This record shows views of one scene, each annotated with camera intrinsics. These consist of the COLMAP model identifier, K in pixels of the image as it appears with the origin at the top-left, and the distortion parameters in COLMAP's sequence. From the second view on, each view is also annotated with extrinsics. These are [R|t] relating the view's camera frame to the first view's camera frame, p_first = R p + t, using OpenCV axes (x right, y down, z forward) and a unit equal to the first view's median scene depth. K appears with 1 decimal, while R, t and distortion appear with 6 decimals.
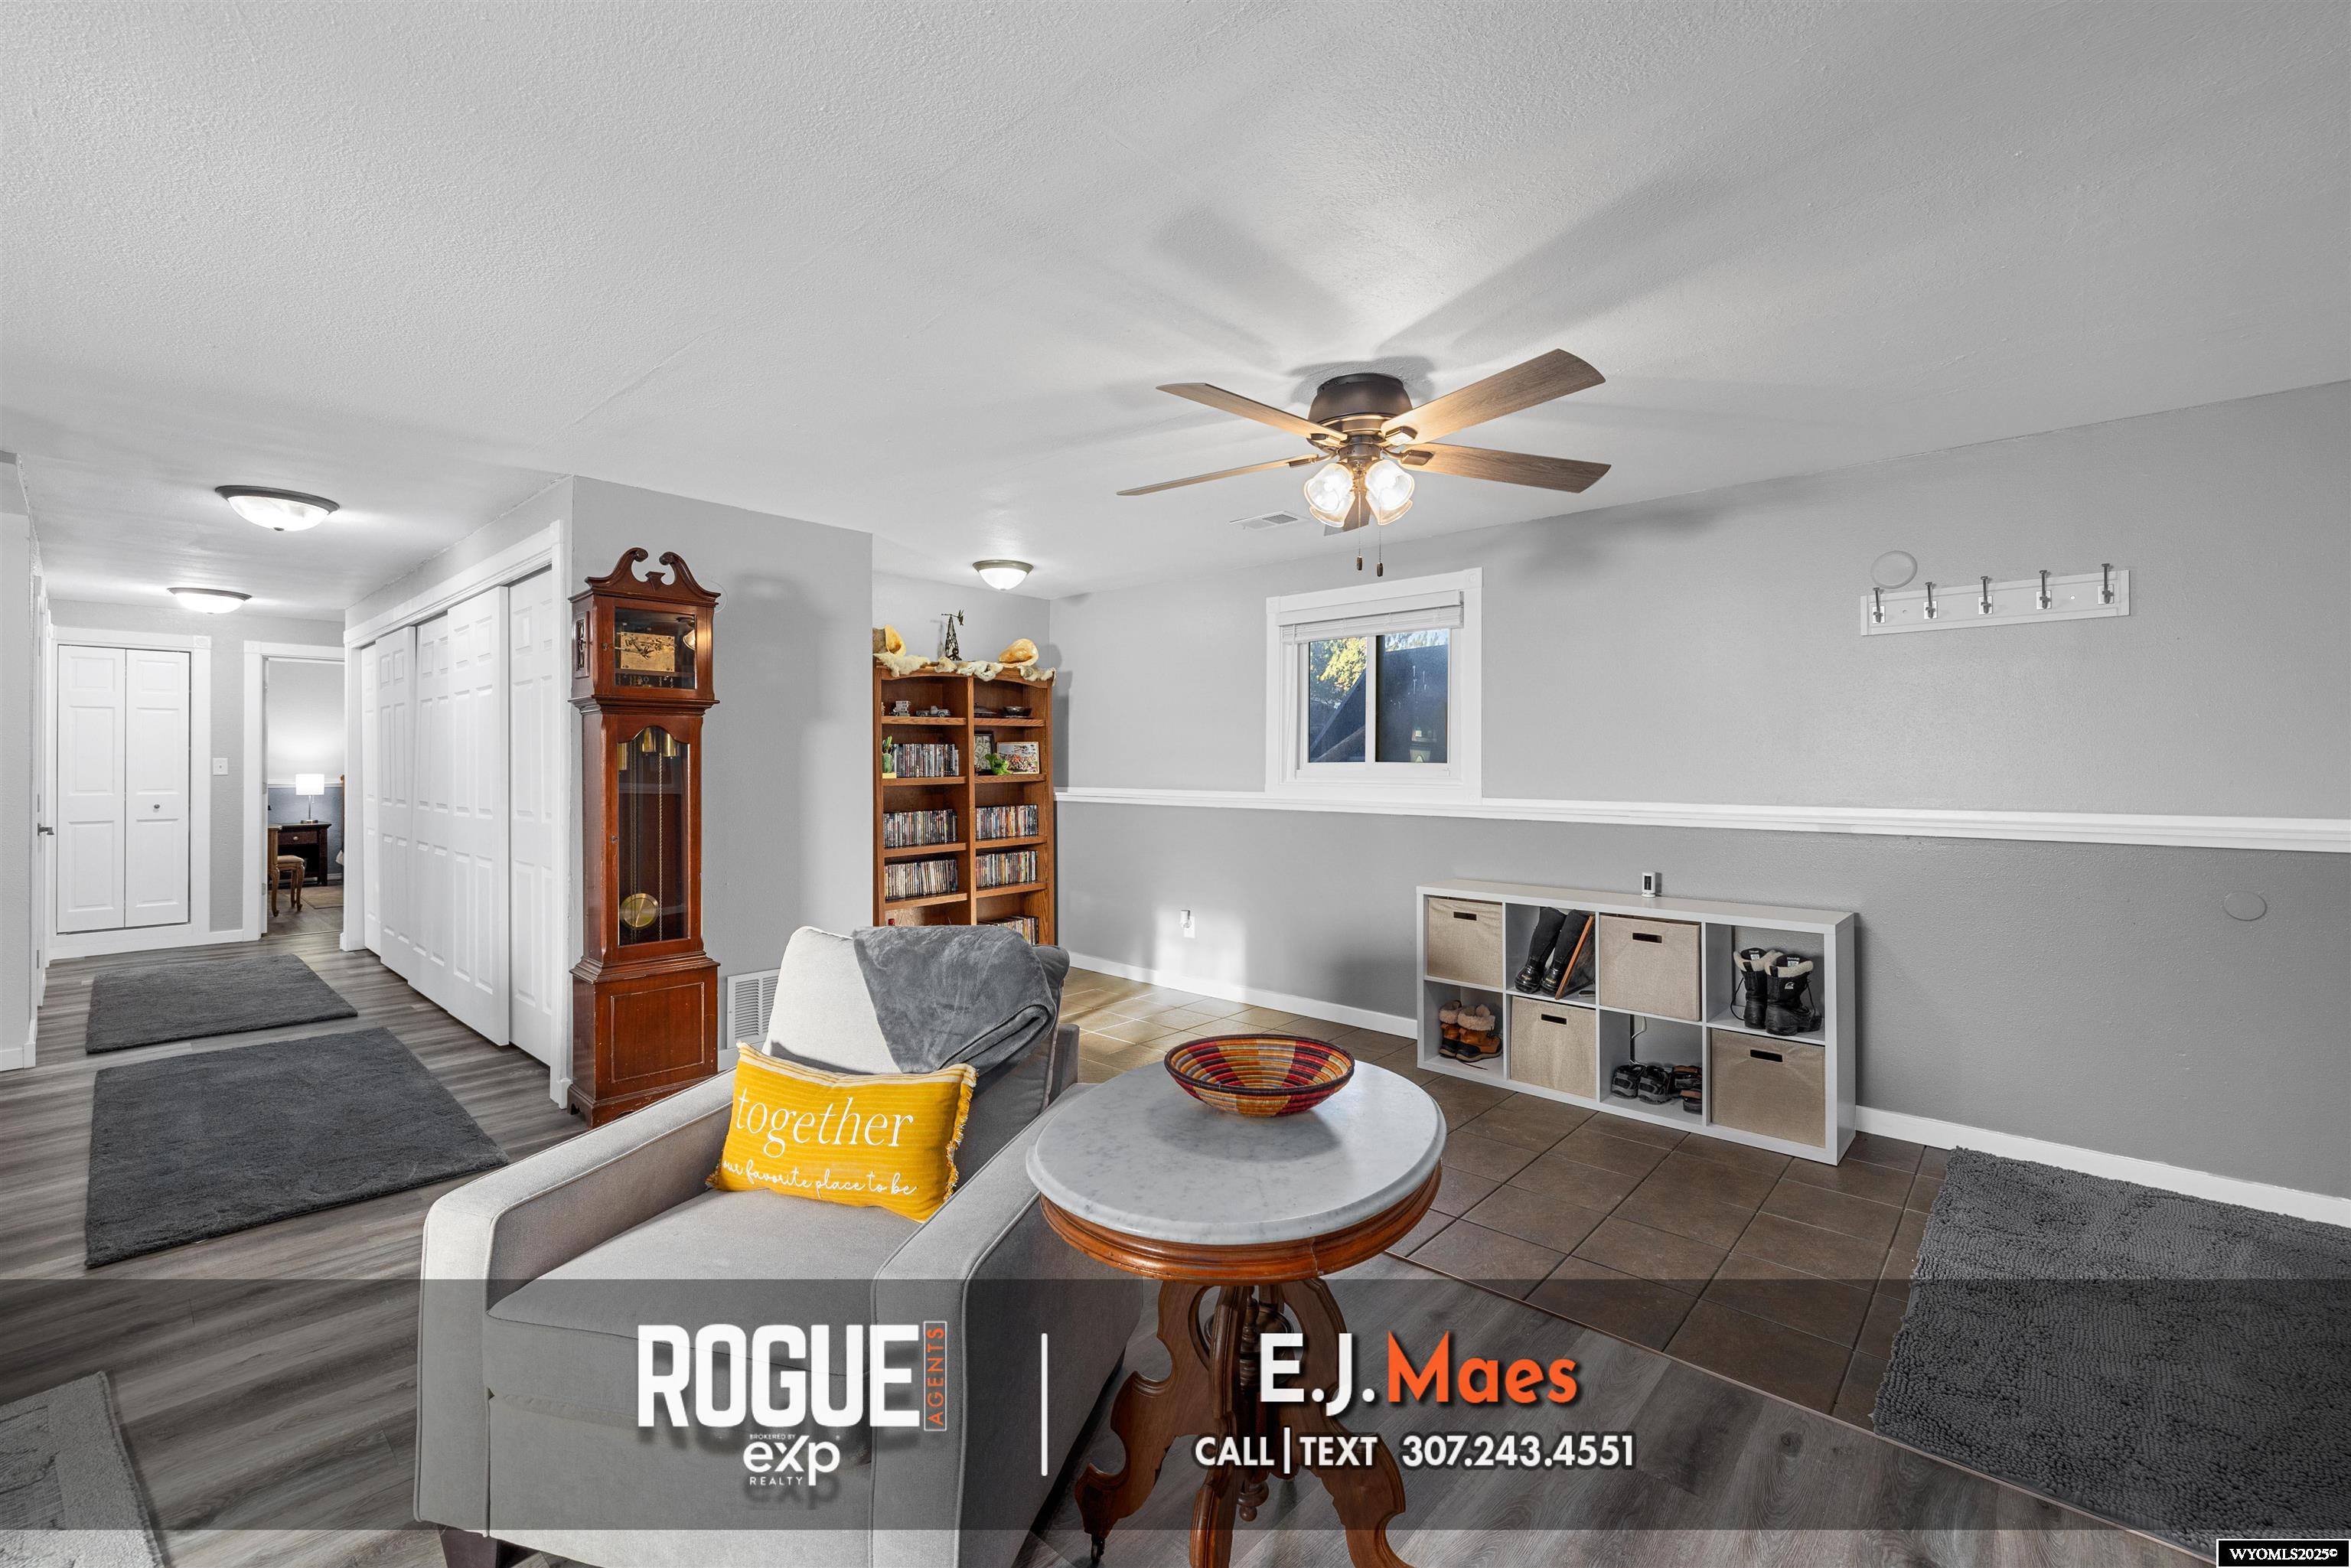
lens RADIAL K [[986.5, 0, 1168.3], [0, 986.5, 766.8], [0, 0, 1]] dist [0.002161, -0.000154]
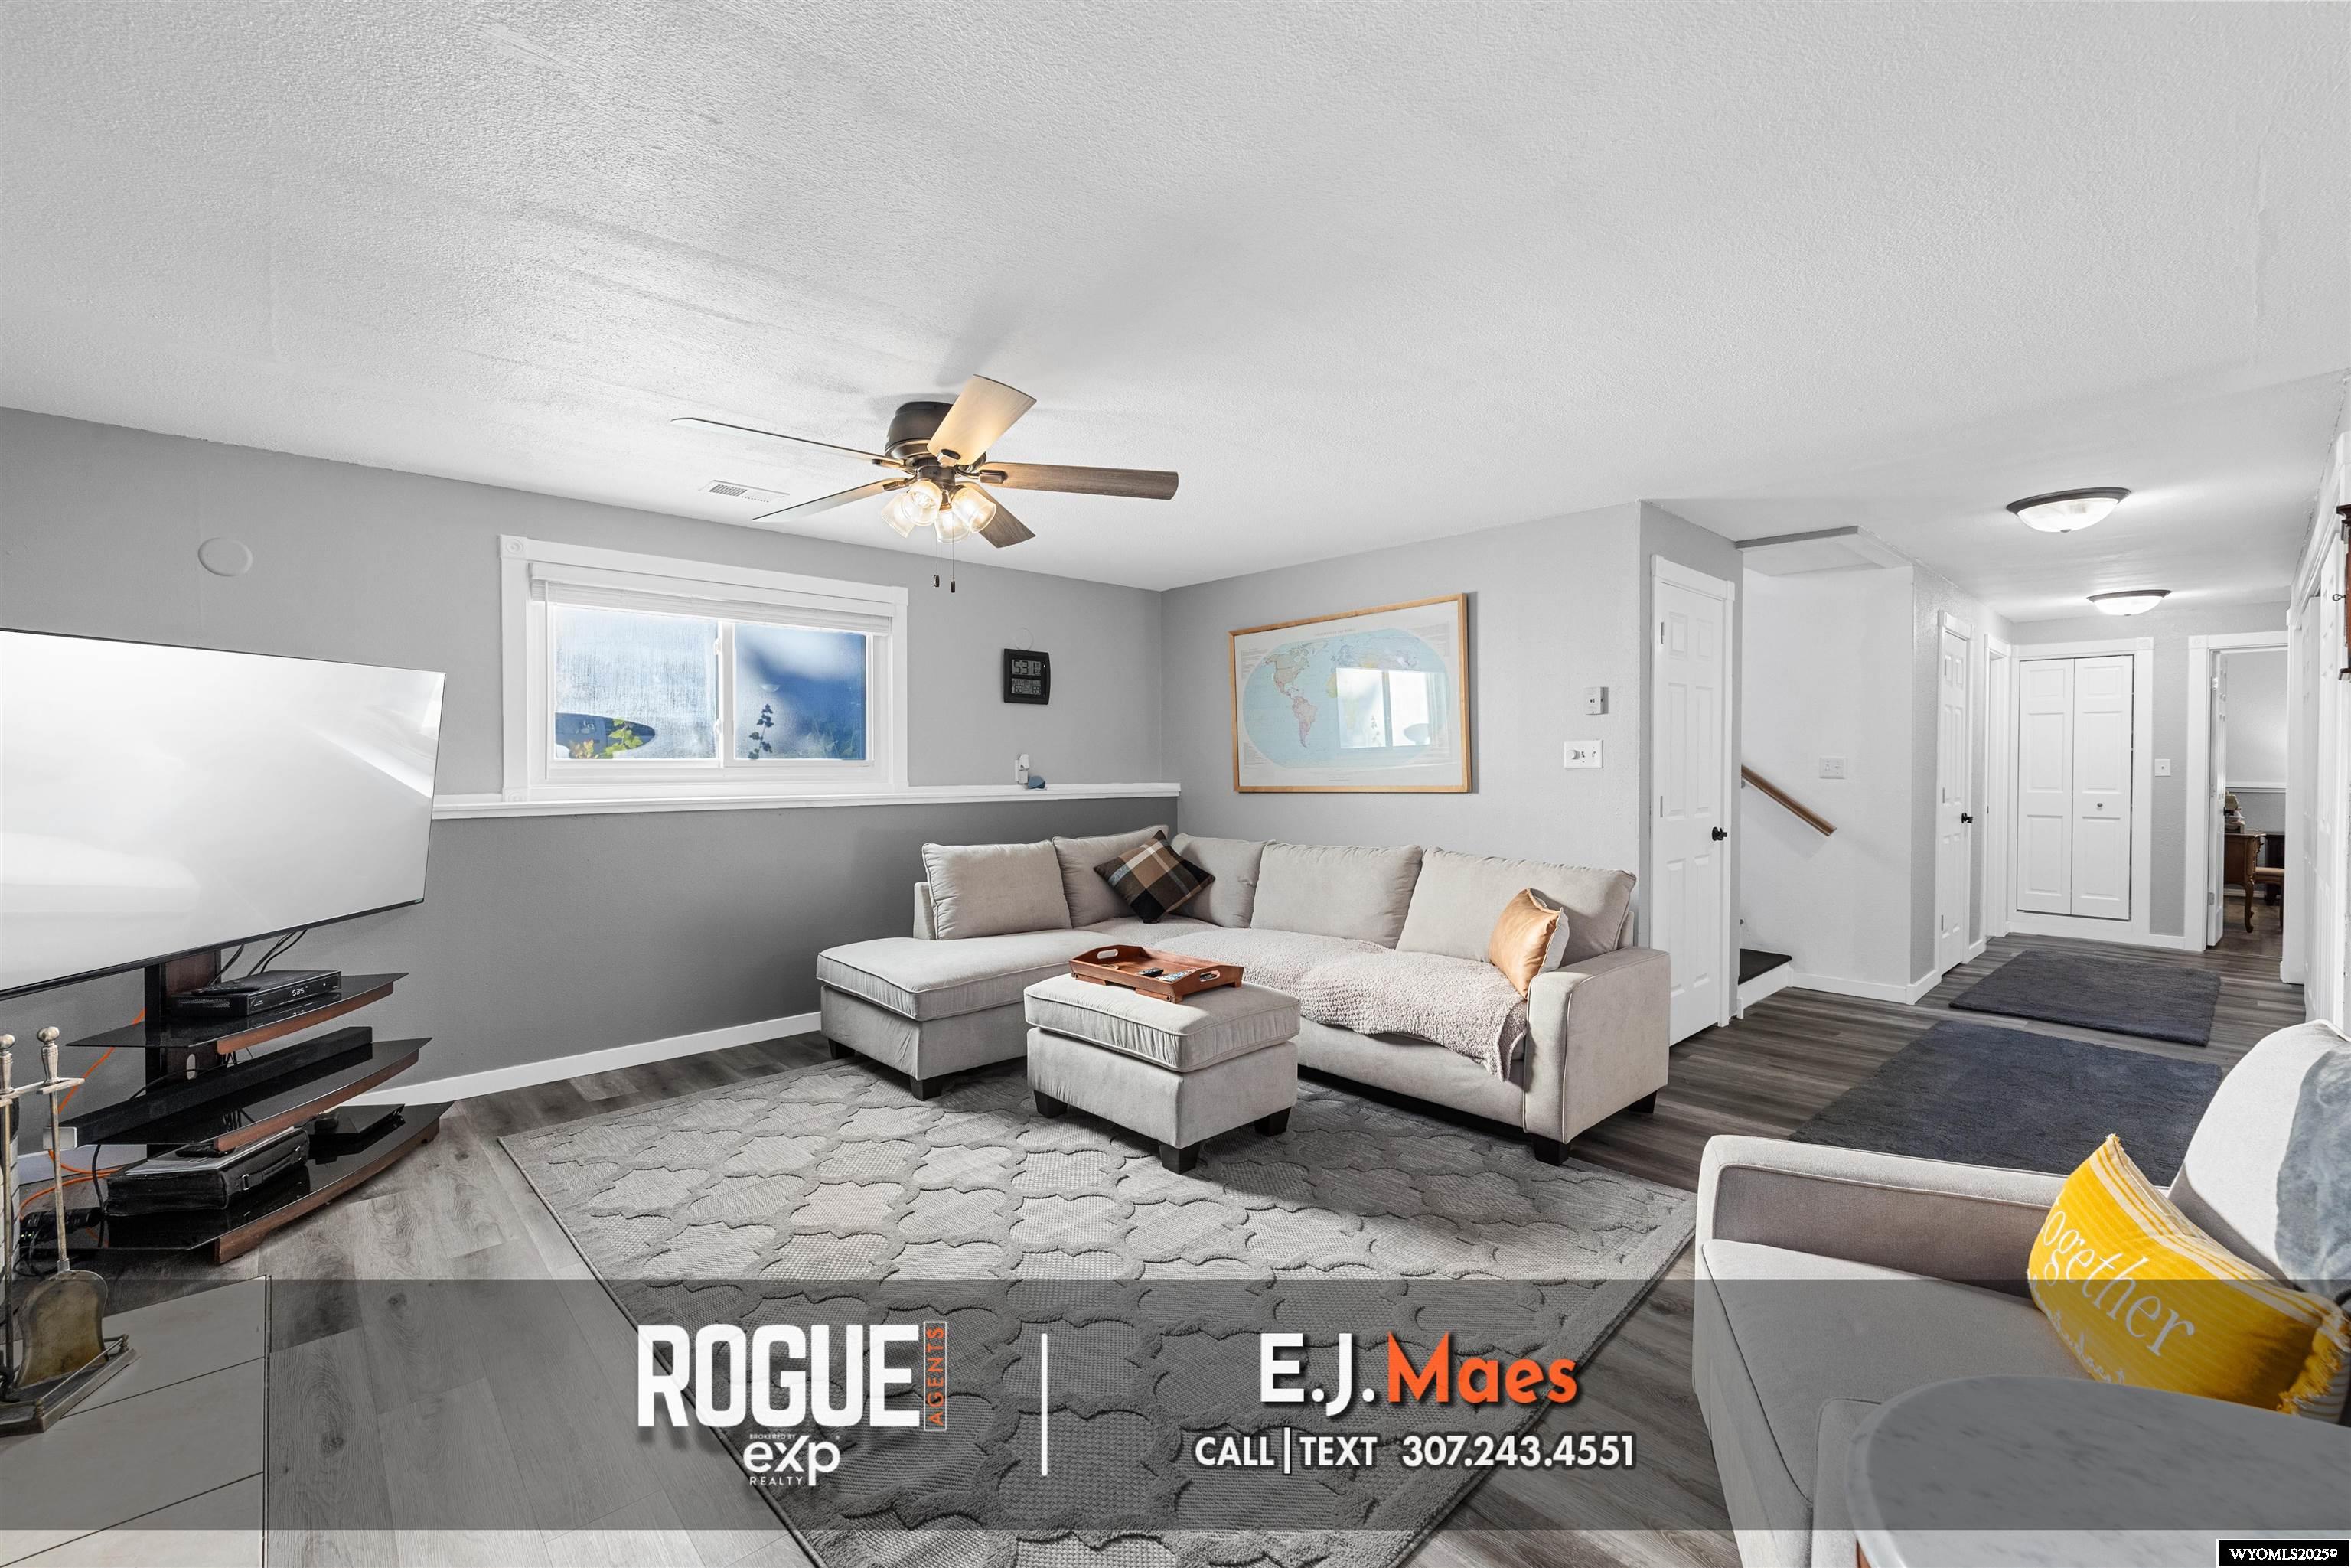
lens RADIAL K [[986.5, 0, 1168.3], [0, 986.5, 766.8], [0, 0, 1]] dist [0.002161, -0.000154]
pose [[-0.103967, 0.004970, -0.994568, 0.201611], [-0.008169, 0.999950, 0.005851, 0.002020], [0.994547, 0.008733, -0.103921, 0.200298]]
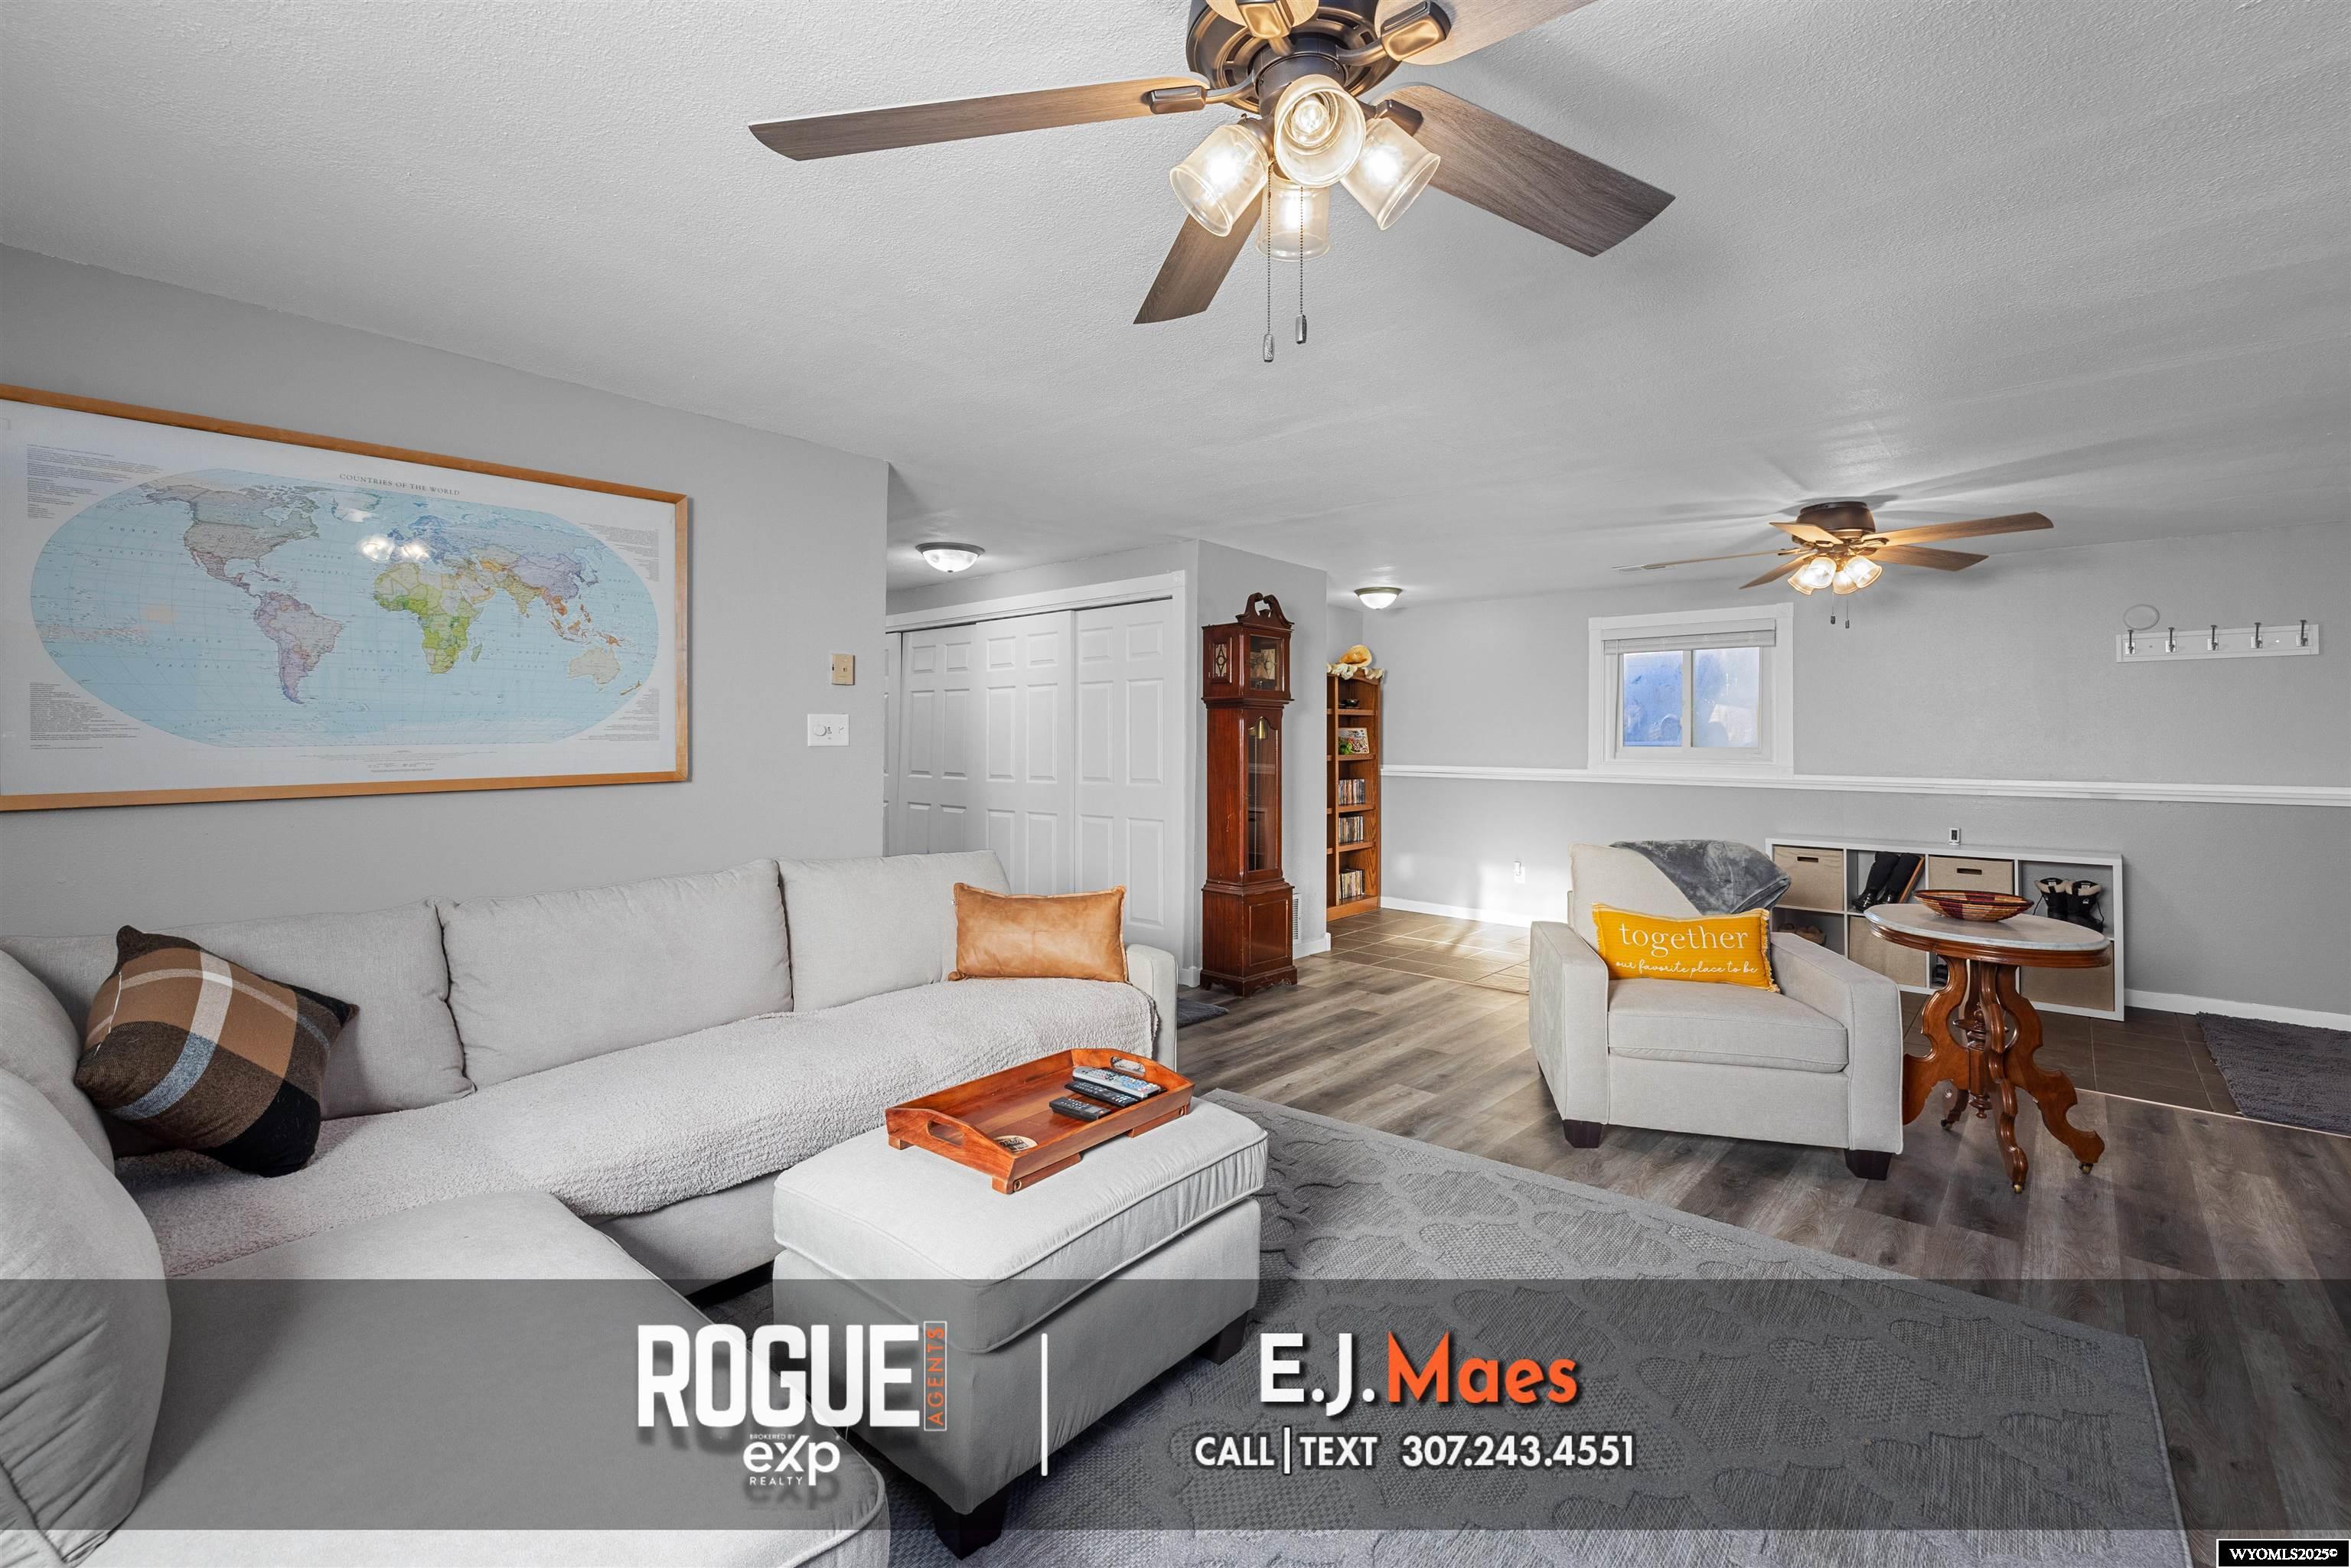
lens RADIAL K [[986.5, 0, 1168.3], [0, 986.5, 766.8], [0, 0, 1]] dist [0.002161, -0.000154]
pose [[0.999928, 0.011210, -0.004329, -0.612071], [-0.011124, 0.999750, 0.019397, 0.003543], [0.004545, -0.019347, 0.999802, -0.403320]]
